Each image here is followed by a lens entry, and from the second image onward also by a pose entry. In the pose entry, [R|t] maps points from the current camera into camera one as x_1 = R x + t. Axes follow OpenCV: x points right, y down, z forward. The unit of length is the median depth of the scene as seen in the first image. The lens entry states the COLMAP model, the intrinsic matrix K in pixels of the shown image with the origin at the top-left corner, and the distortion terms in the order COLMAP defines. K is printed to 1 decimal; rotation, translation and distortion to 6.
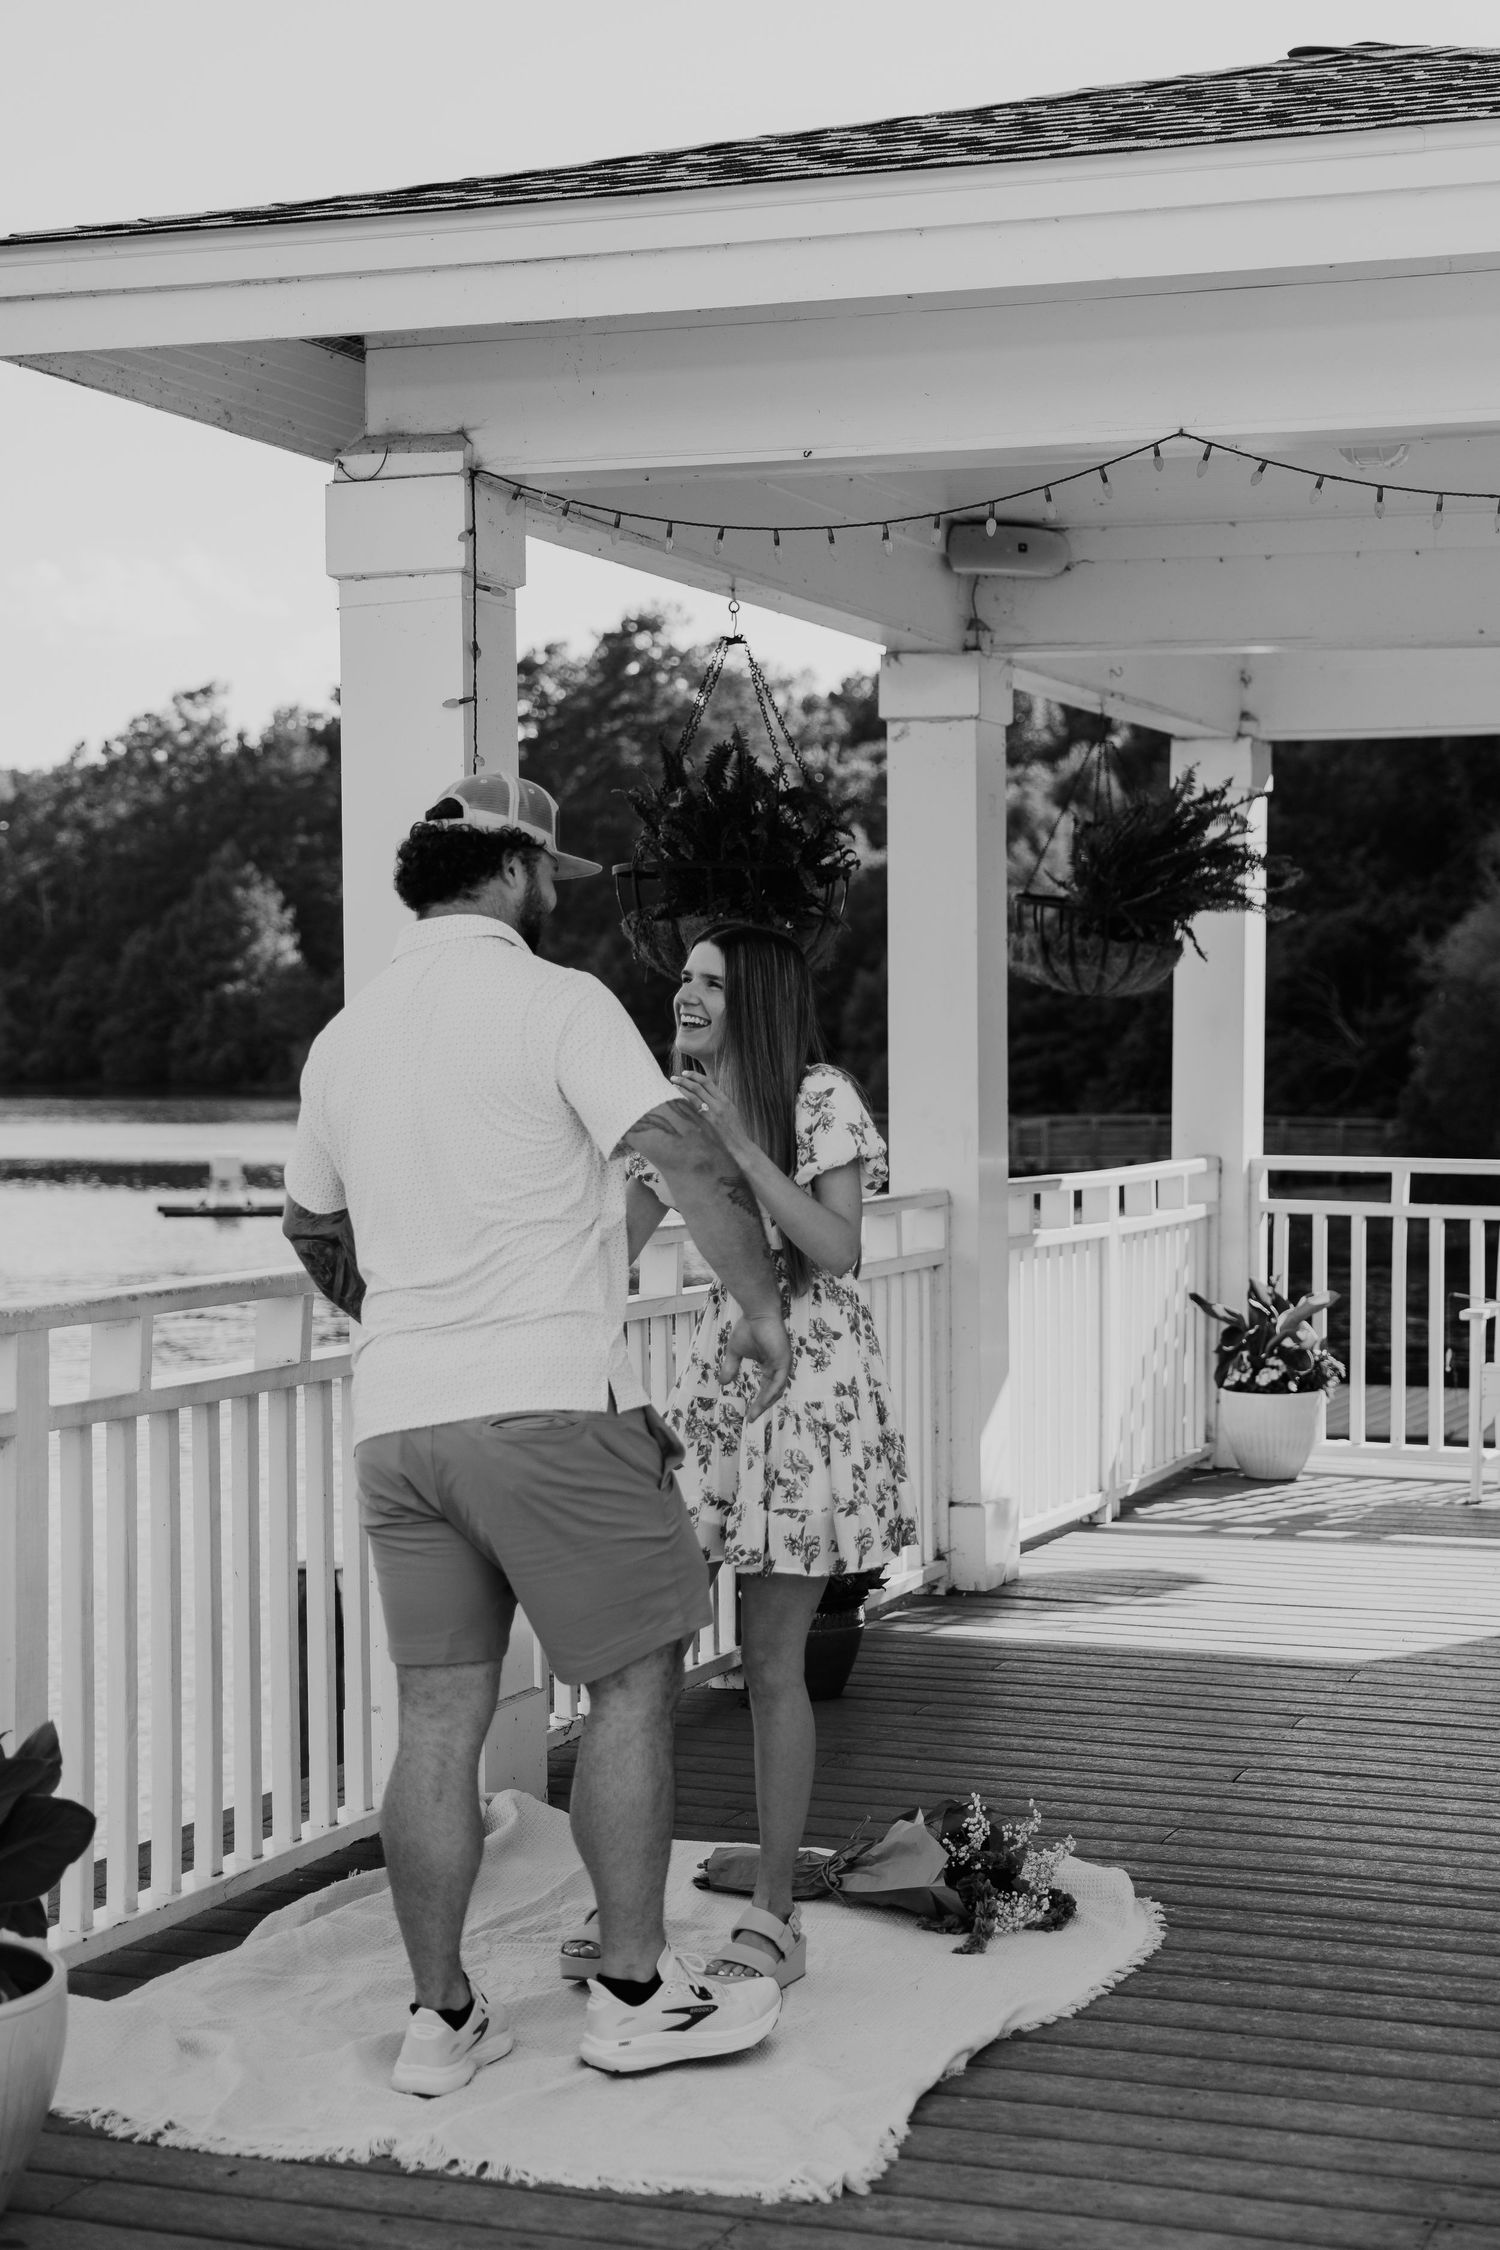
lens RADIAL K [[3627.4, 0, 798.7], [0, 3627.4, 1032.5], [0, 0, 1]] dist [0.135749, 0.000000]
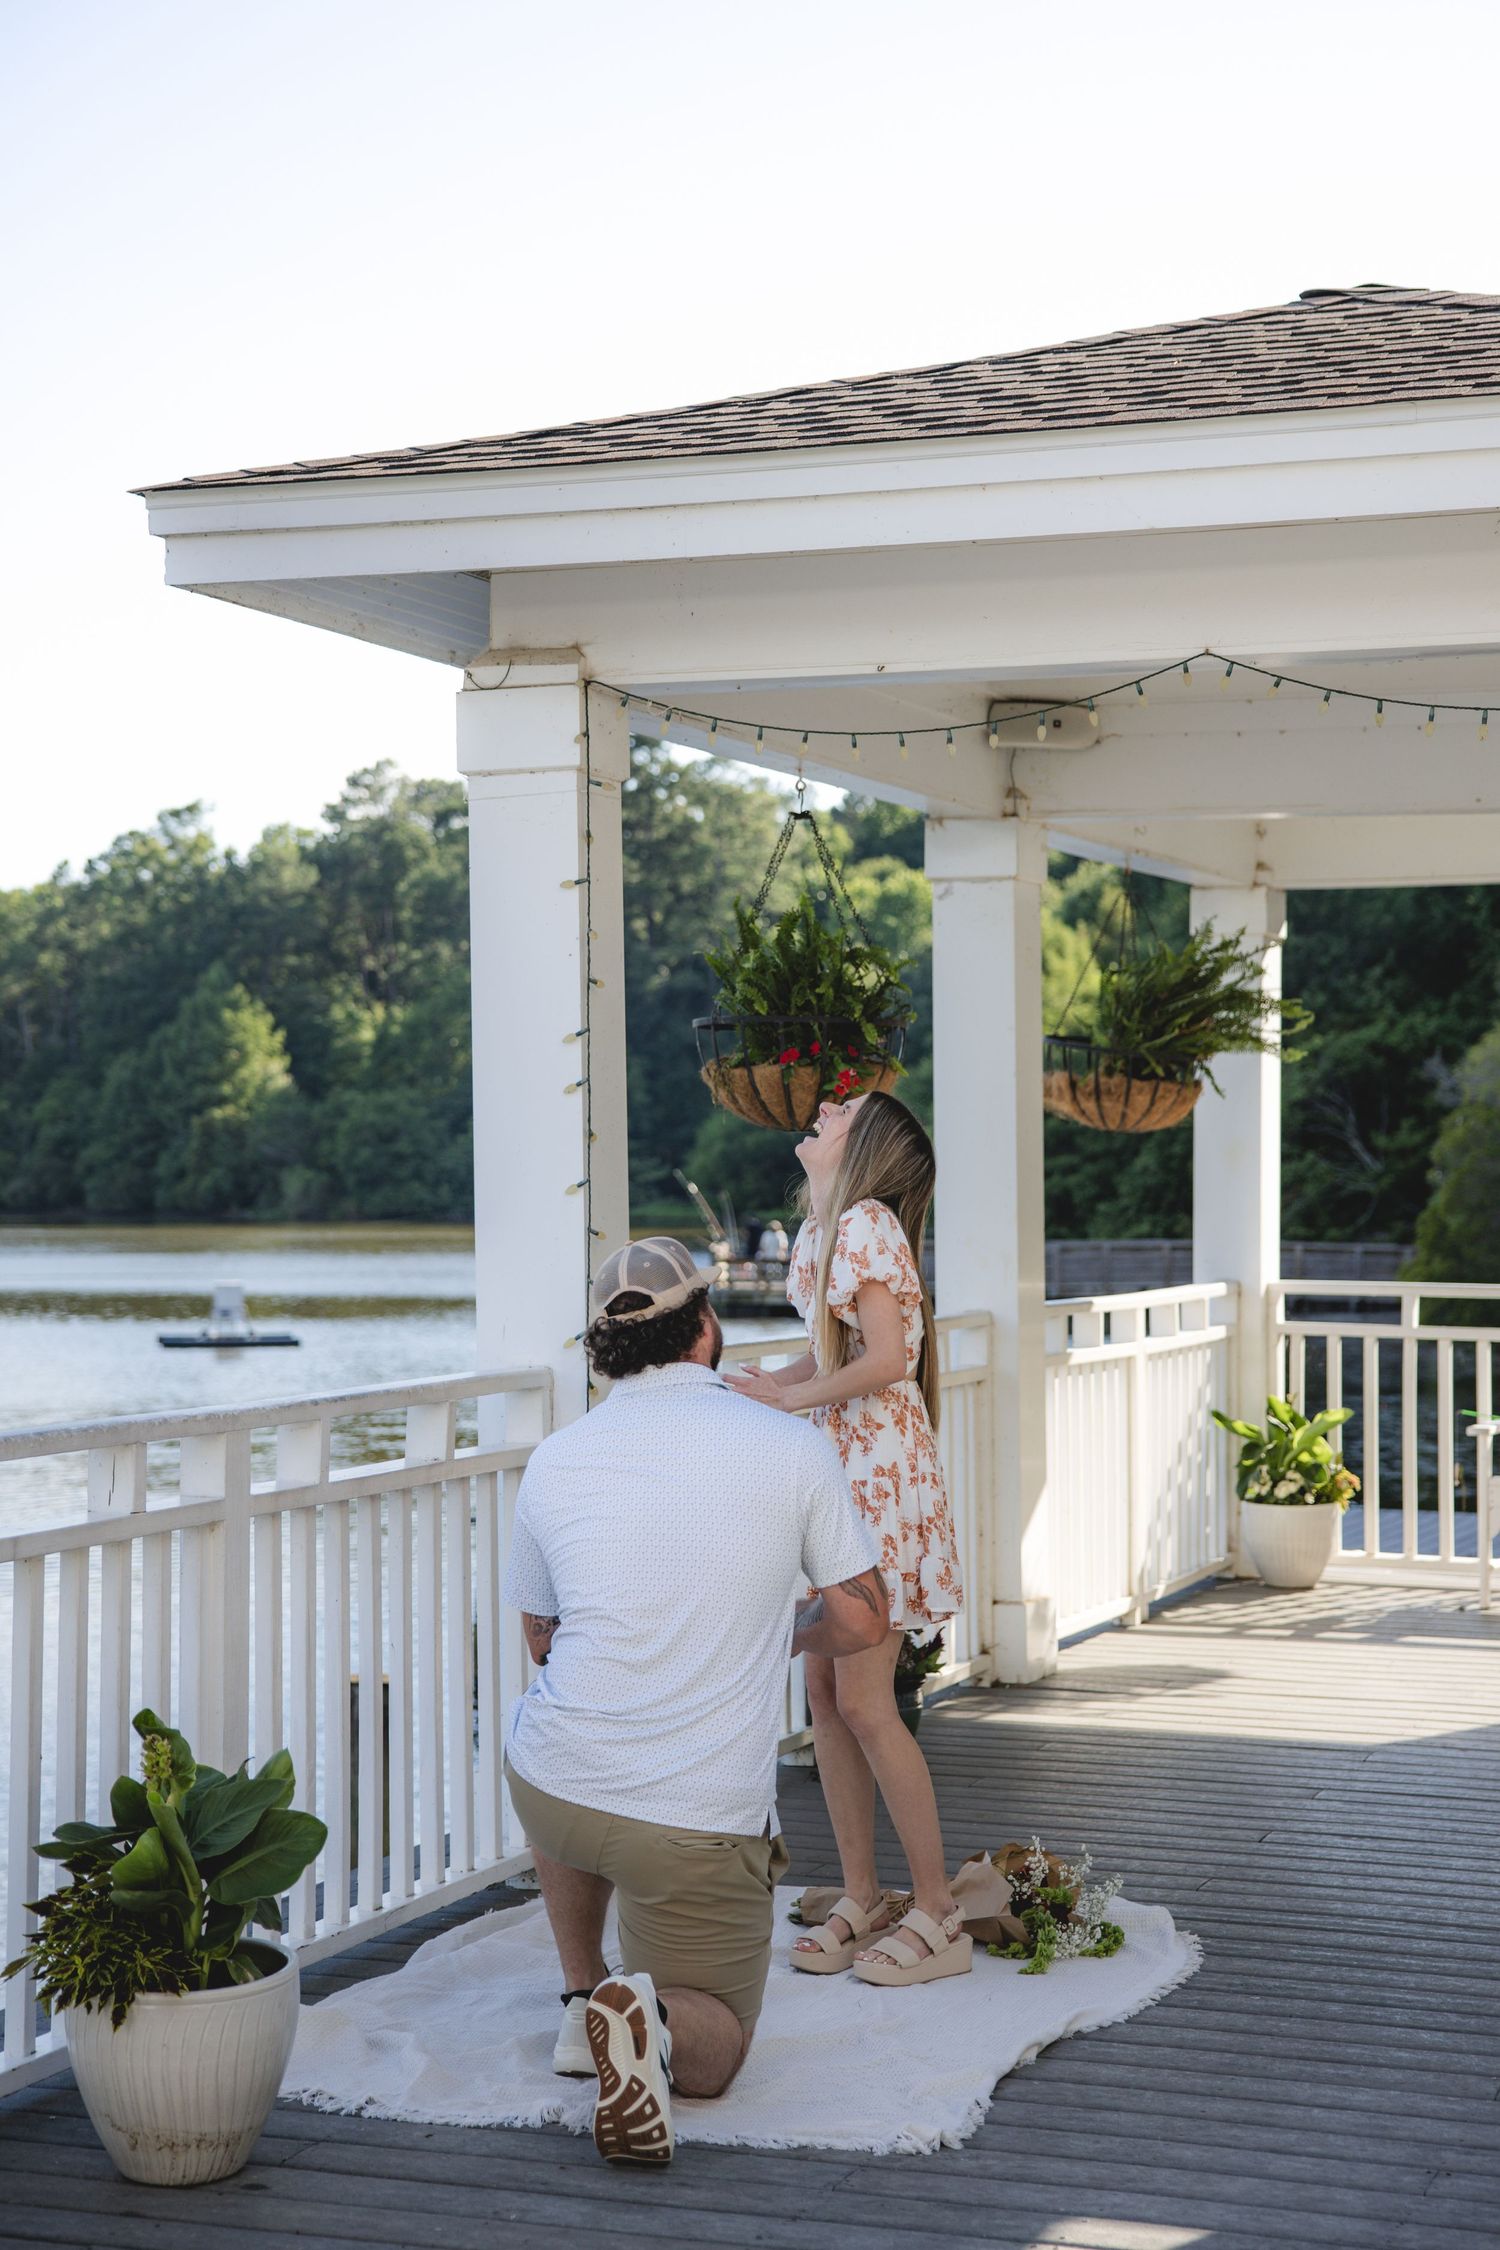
lens RADIAL K [[3805.1, 0, 819.6], [0, 3805.1, 1081.4], [0, 0, 1]] dist [0.346532, 0.000000]
pose [[0.999965, -0.002039, 0.008089, -0.021885], [0.002193, 0.999817, -0.019029, -0.004663], [-0.008049, 0.019046, 0.999786, -0.165657]]
